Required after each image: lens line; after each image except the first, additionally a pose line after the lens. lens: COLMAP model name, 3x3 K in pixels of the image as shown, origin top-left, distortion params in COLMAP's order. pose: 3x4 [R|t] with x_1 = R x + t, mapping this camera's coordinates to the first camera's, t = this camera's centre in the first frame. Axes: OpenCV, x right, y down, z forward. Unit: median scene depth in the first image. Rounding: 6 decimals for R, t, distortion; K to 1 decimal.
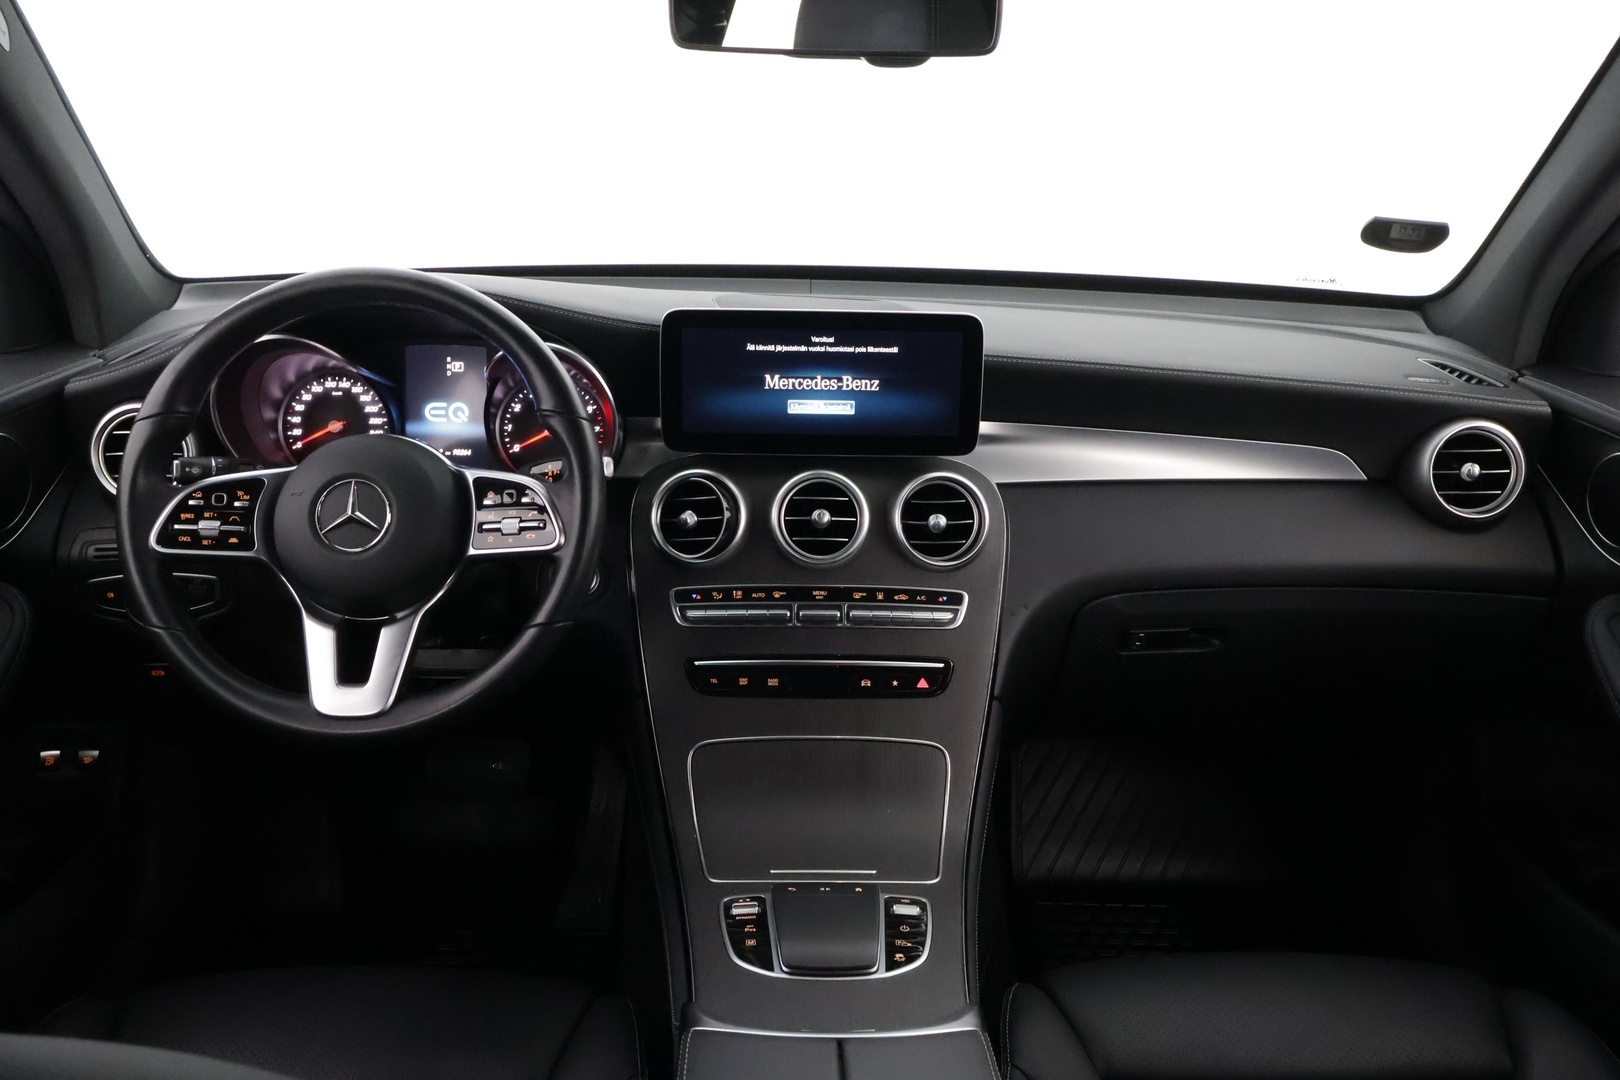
lens RADIAL K [[1339.3, 0, 810.0], [0, 1339.3, 540.0], [0, 0, 1]] dist [0.005674, 0.002144]
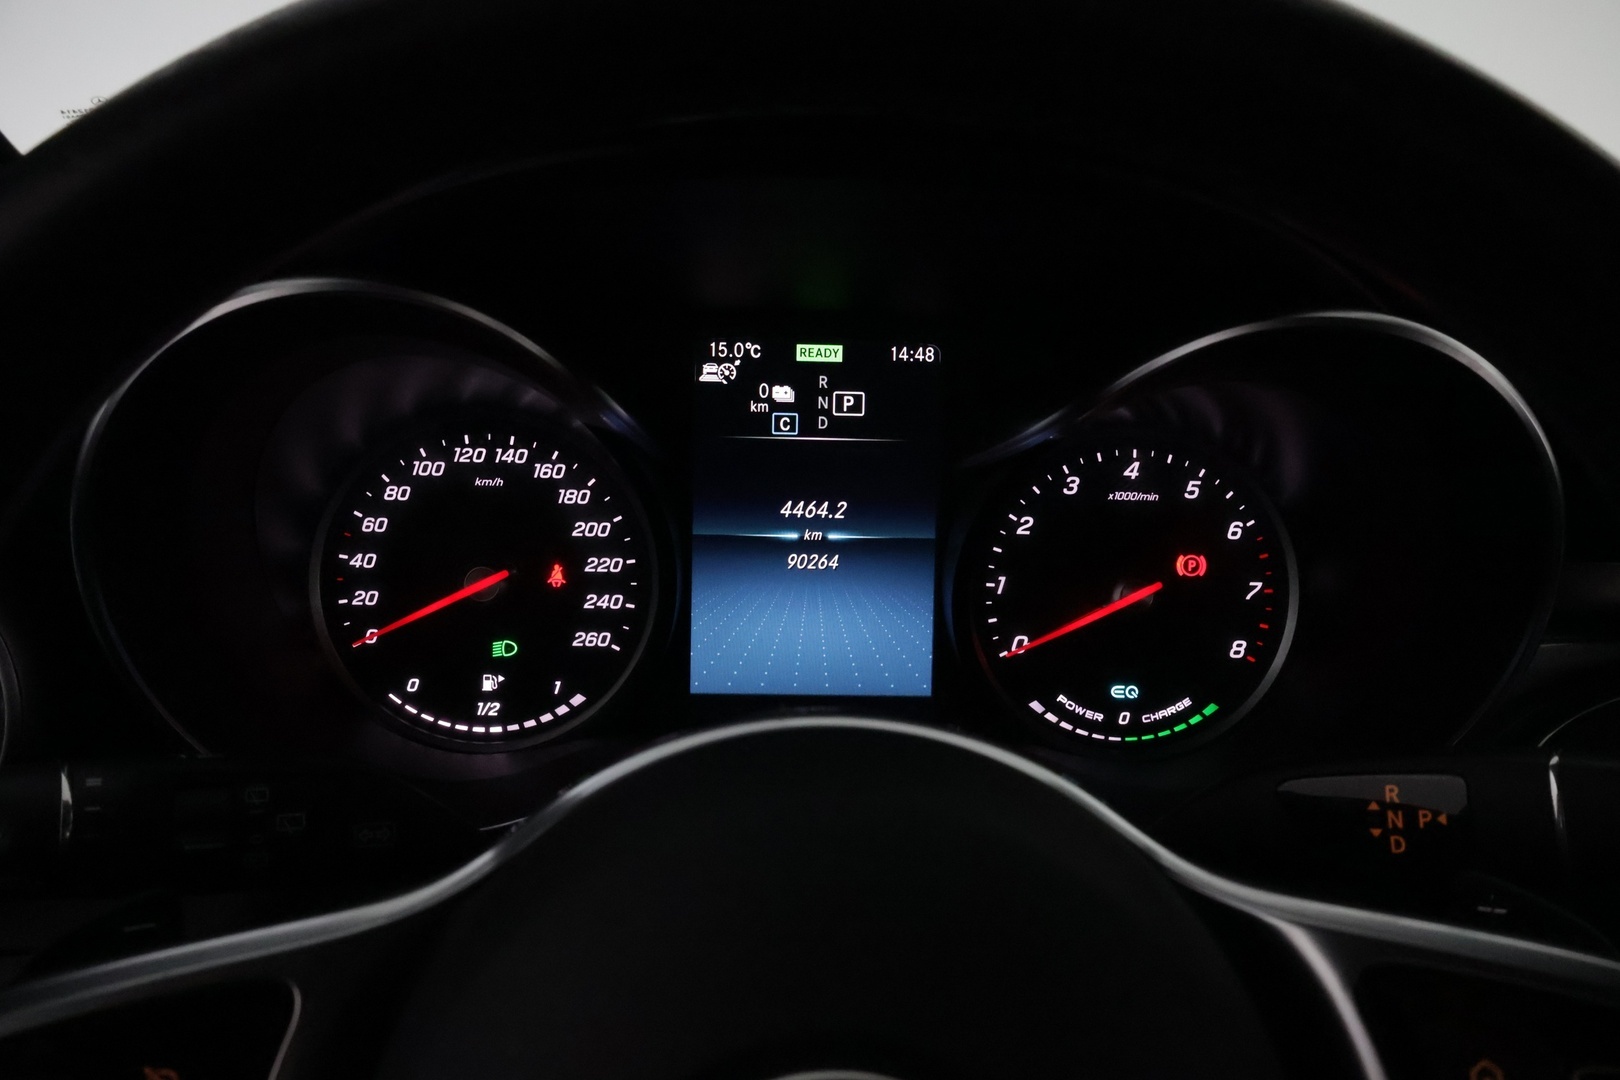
lens RADIAL K [[1339.3, 0, 810.0], [0, 1339.3, 540.0], [0, 0, 1]] dist [0.005674, 0.002144]
pose [[0.999899, 0.002899, 0.013933, -0.278413], [-0.002719, 0.999913, -0.012938, -0.091137], [-0.013969, 0.012899, 0.999819, 0.669226]]
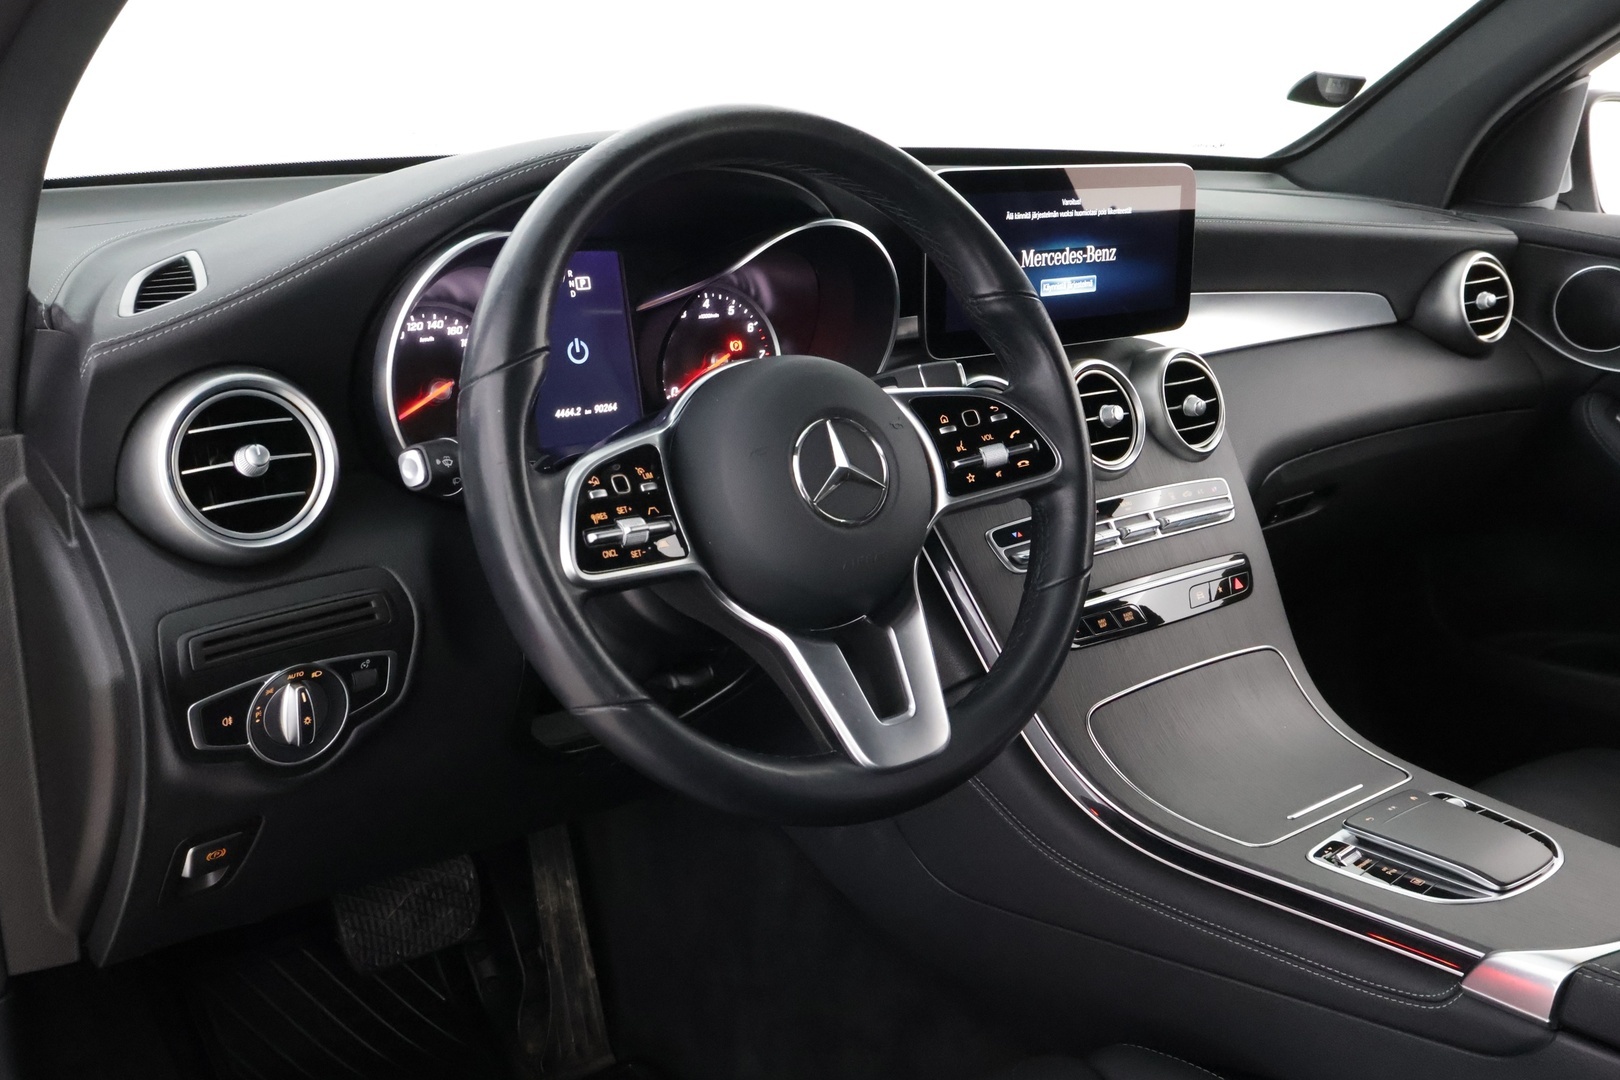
lens RADIAL K [[1501.6, 0, 810.0], [0, 1501.6, 540.0], [0, 0, 1]] dist [-0.004528, -0.006221]
pose [[0.801584, -0.176623, 0.571197, -0.630026], [0.178548, 0.982490, 0.053237, -0.021755], [-0.570599, 0.059312, 0.819084, 0.322215]]
